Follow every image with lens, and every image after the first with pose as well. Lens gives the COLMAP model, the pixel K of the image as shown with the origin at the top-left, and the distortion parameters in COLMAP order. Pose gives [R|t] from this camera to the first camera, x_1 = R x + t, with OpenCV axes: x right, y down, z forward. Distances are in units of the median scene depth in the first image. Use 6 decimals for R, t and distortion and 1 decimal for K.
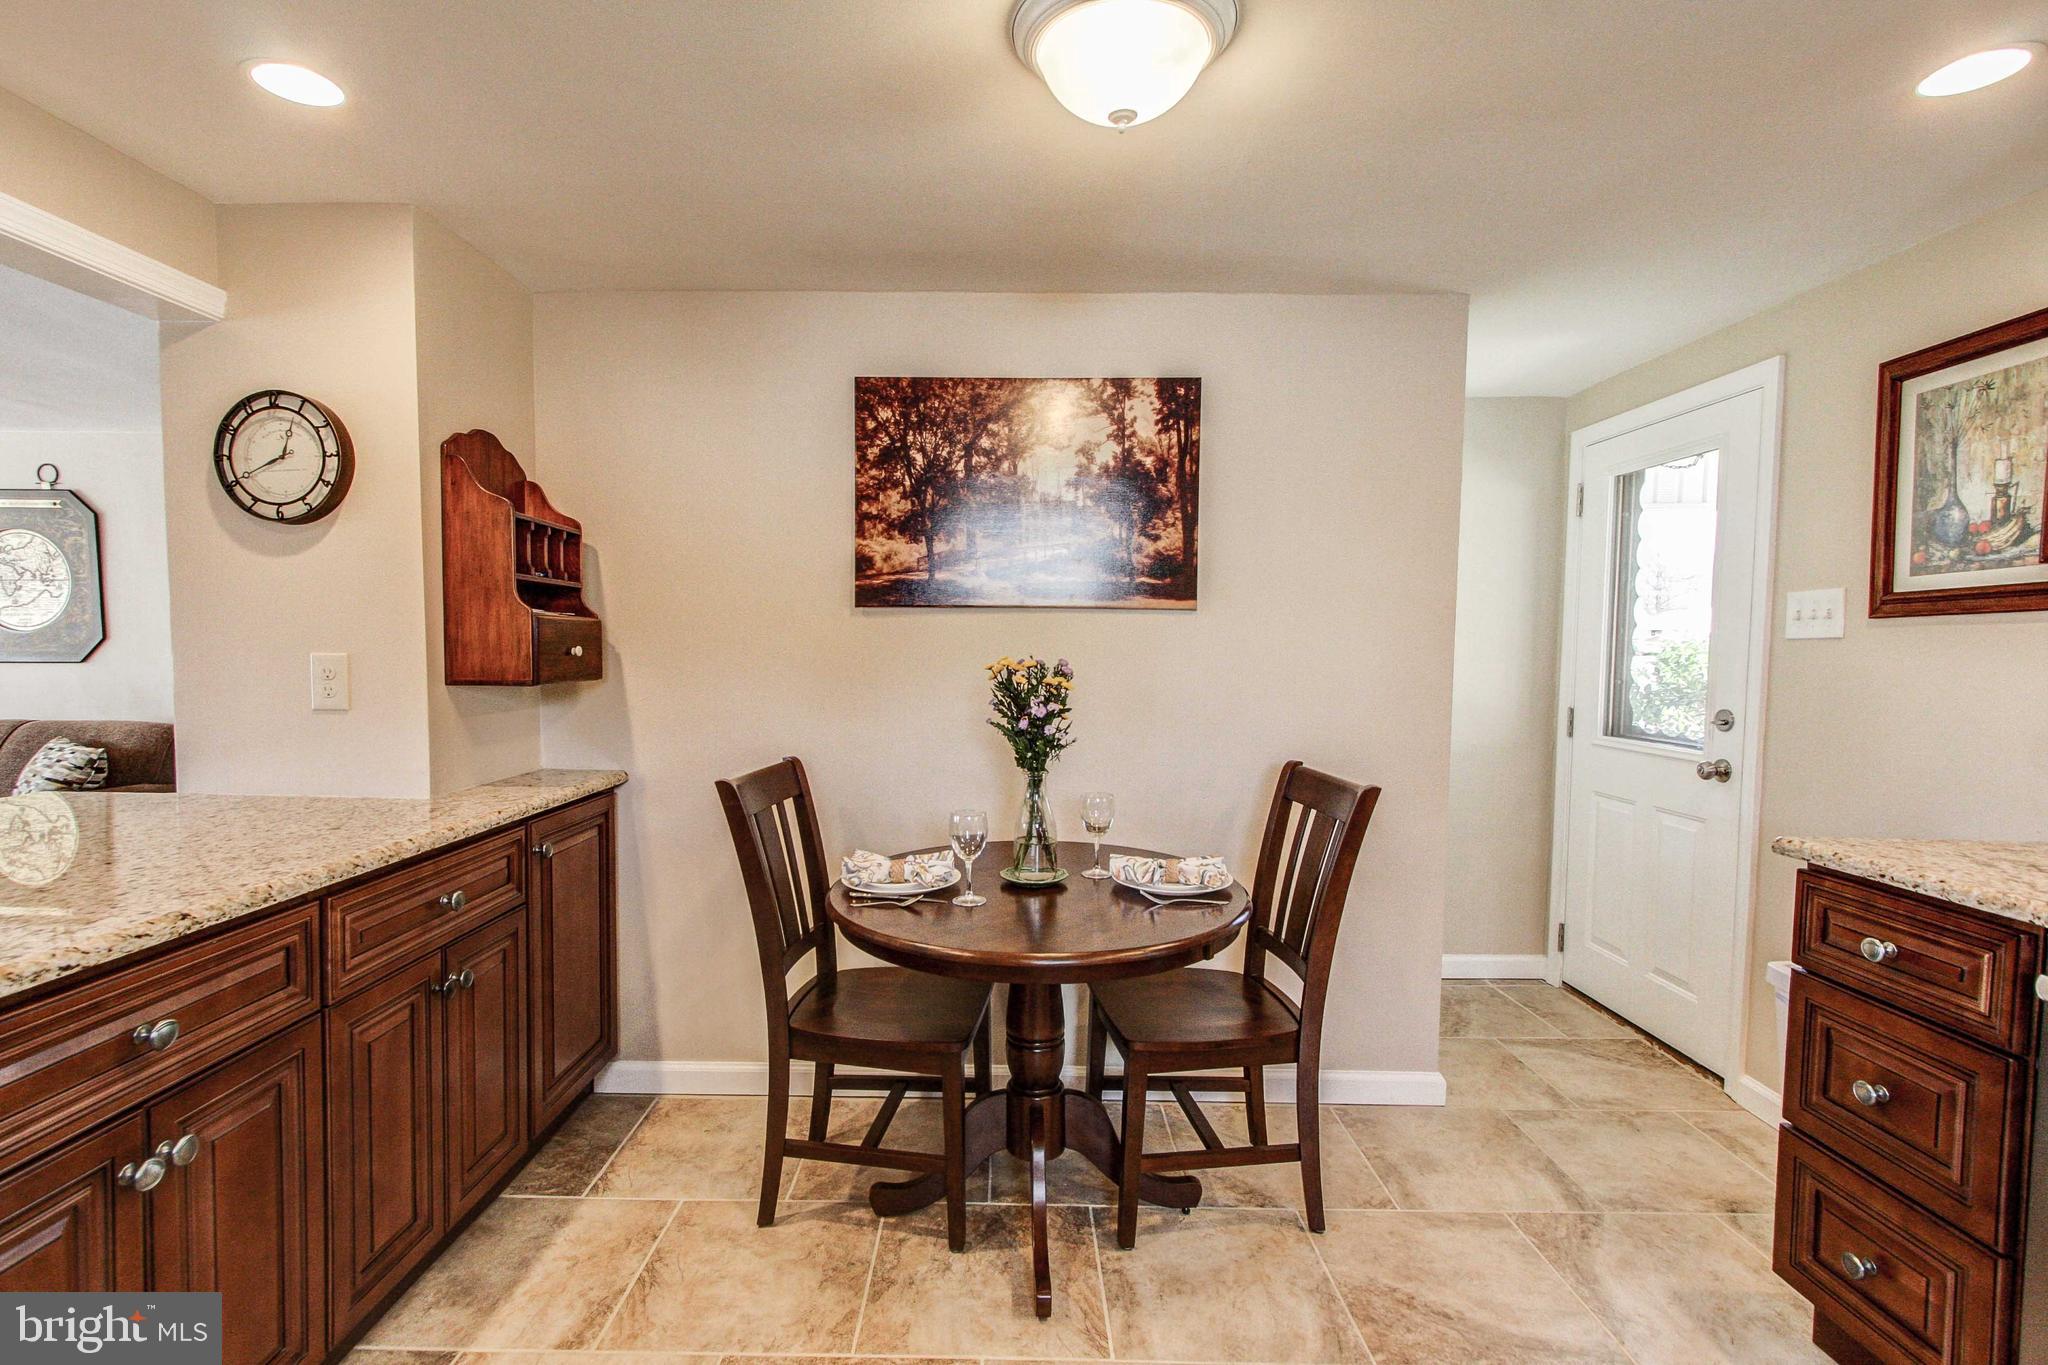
lens RADIAL K [[944.1, 0, 998.4], [0, 944.1, 695.4], [0, 0, 1]] dist [0.005323, 0.000750]
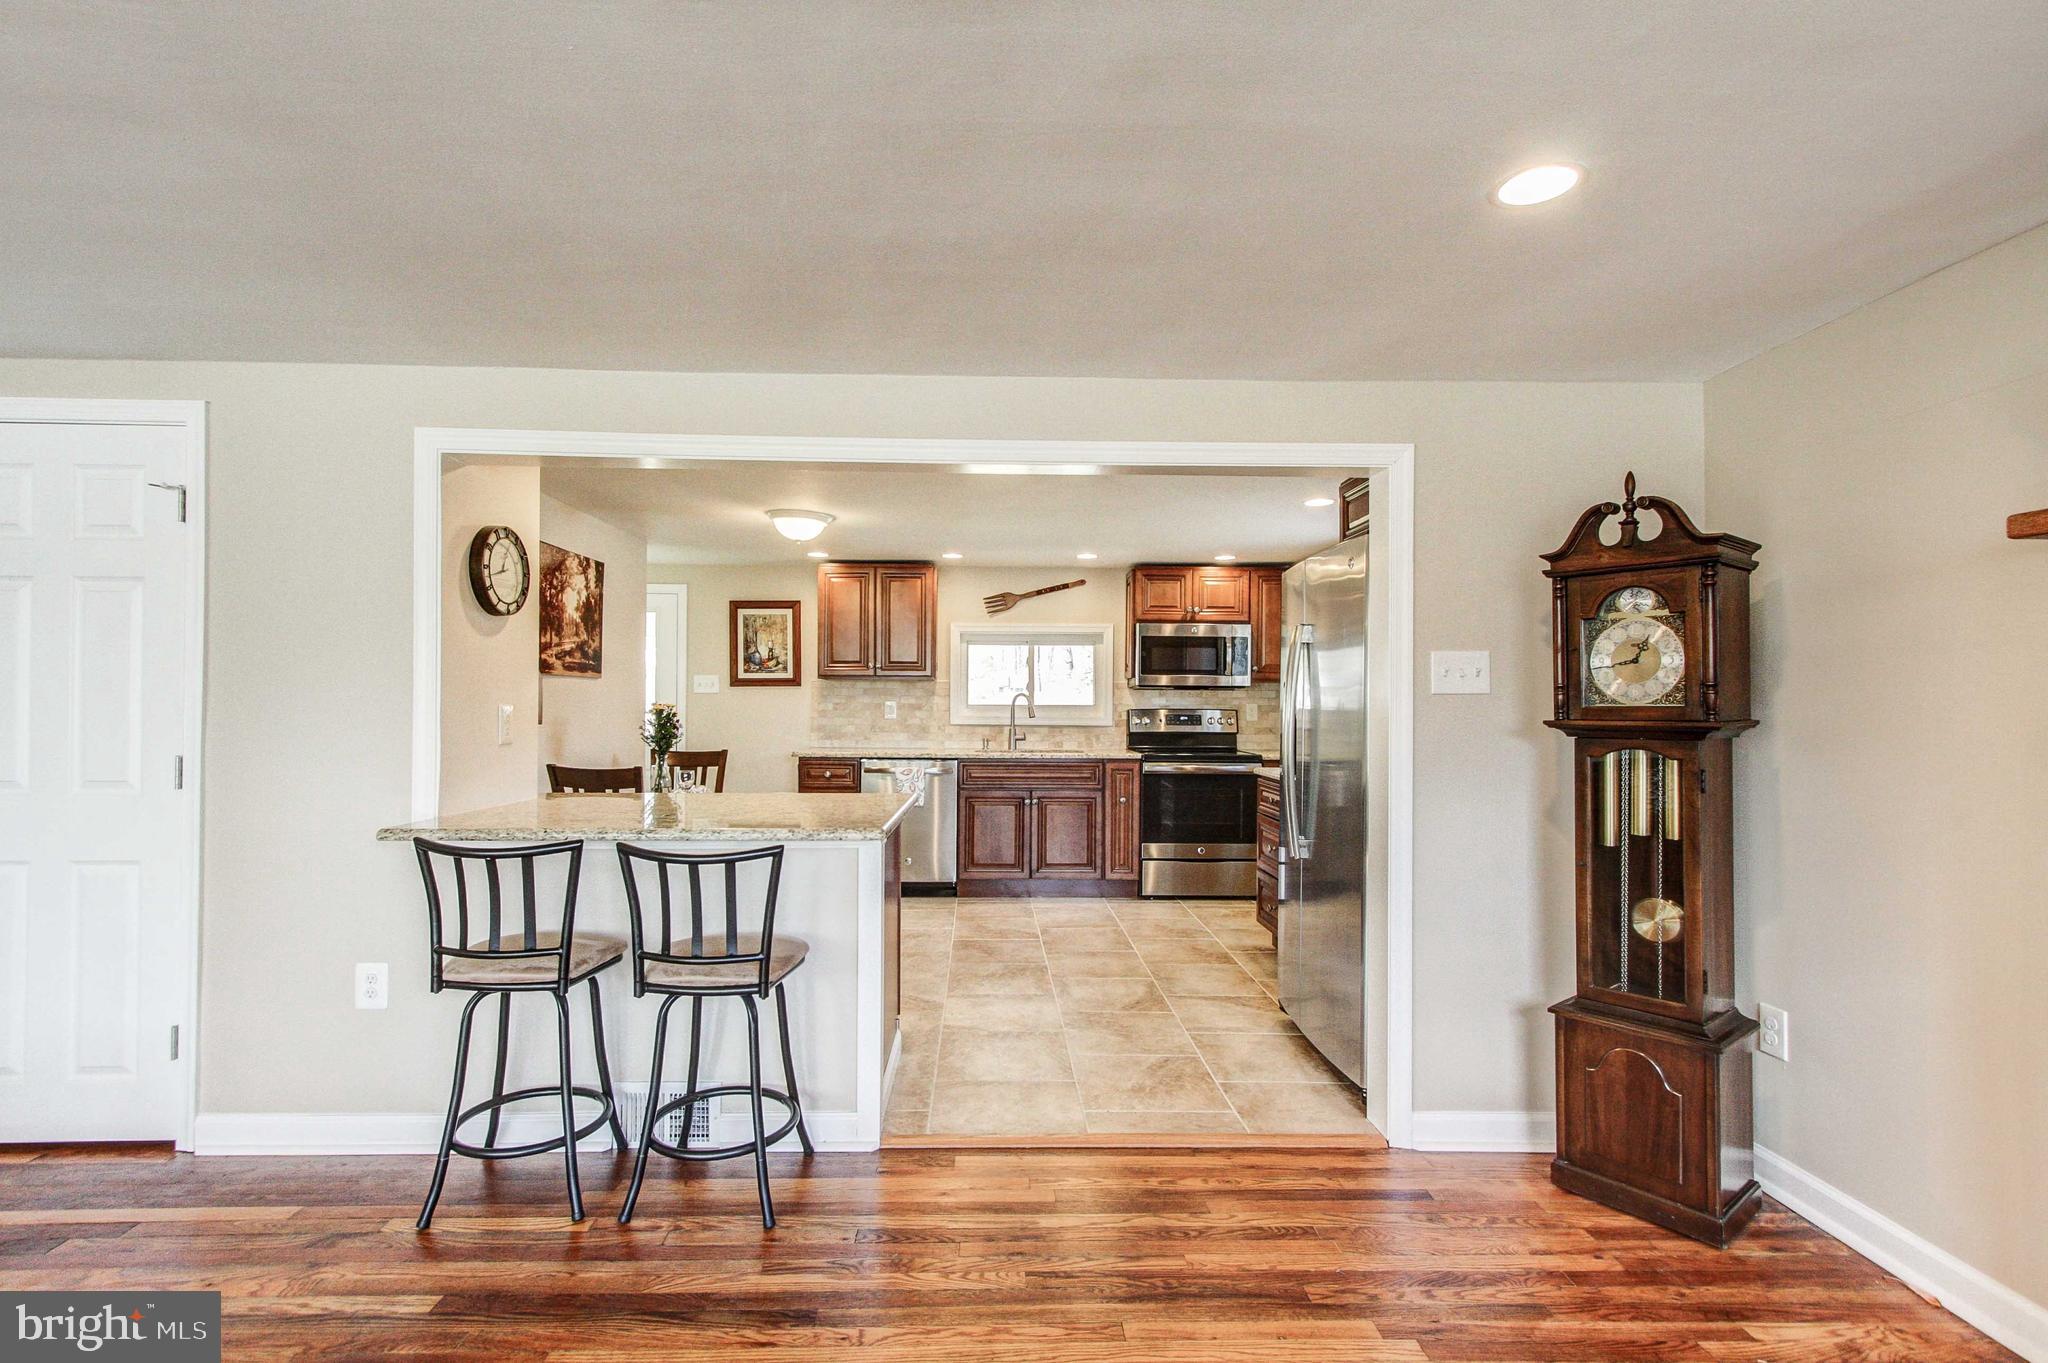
lens RADIAL K [[944.1, 0, 998.4], [0, 944.1, 694.4], [0, 0, 1]] dist [0.005323, 0.000750]
pose [[-0.027638, -0.001647, 0.999617, -2.204460], [0.047894, 0.998848, 0.002970, -0.028903], [-0.998470, 0.047958, -0.027527, 0.281777]]
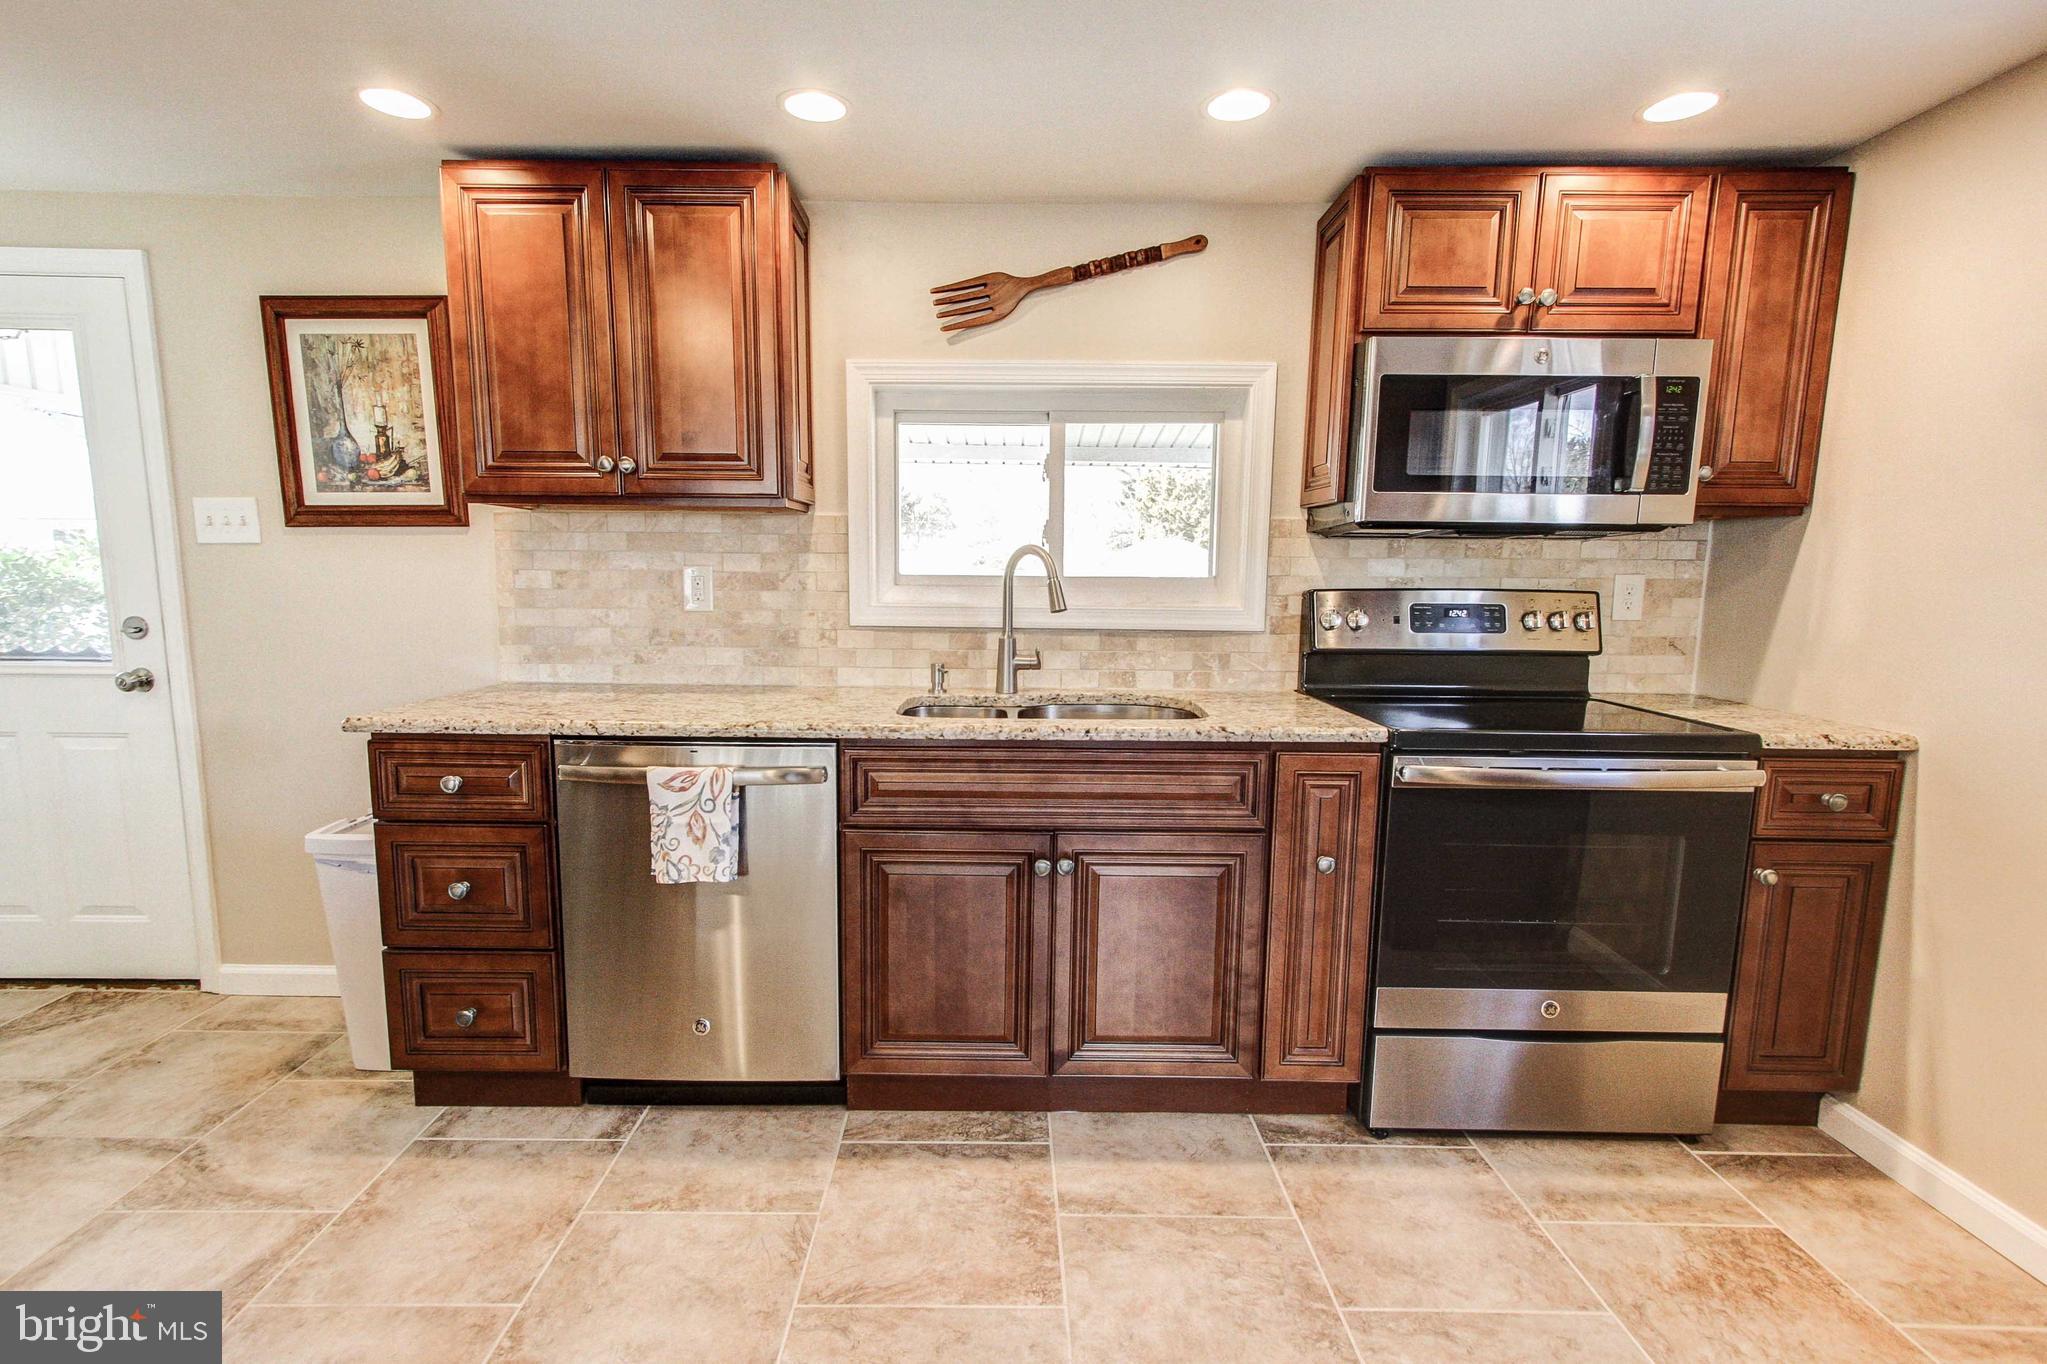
lens RADIAL K [[956.0, 0, 997.8], [0, 956.0, 693.4], [0, 0, 1]] dist [0.007141, 0.000415]
pose [[-0.004691, -0.142110, 0.989840, -0.281511], [0.045326, 0.988803, 0.142176, -0.009271], [-0.998961, 0.045533, 0.001803, 0.166464]]
